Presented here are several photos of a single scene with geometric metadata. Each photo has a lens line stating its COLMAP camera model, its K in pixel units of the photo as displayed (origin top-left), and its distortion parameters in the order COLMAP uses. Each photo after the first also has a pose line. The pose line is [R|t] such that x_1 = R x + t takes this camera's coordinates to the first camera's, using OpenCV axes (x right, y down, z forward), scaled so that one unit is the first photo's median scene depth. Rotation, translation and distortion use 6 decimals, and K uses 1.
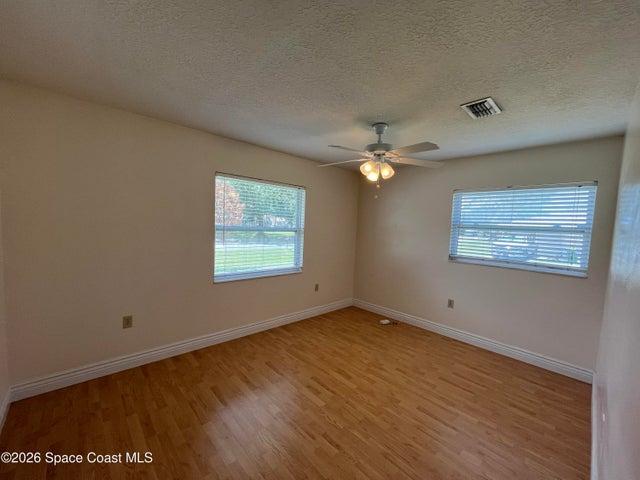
lens RADIAL K [[261.1, 0, 319.3], [0, 261.1, 241.5], [0, 0, 1]] dist [0.002018, 0.000289]
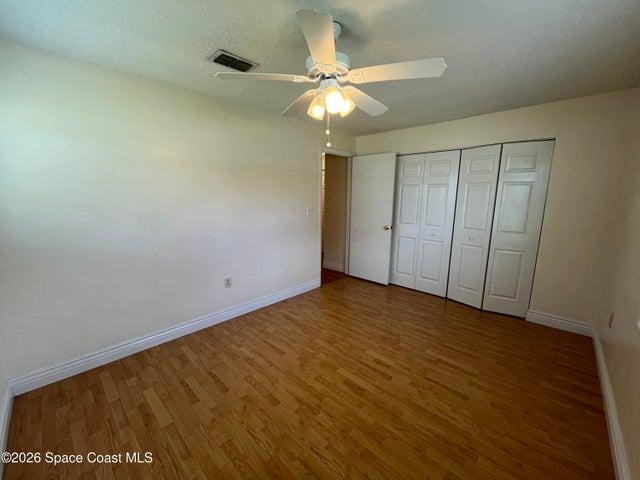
lens RADIAL K [[261.1, 0, 319.7], [0, 261.1, 241.4], [0, 0, 1]] dist [0.002018, 0.000289]
pose [[-0.996728, -0.039228, -0.070673, 0.272127], [-0.054734, 0.970936, 0.232998, -0.084425], [0.059479, 0.236104, -0.969906, 1.672579]]
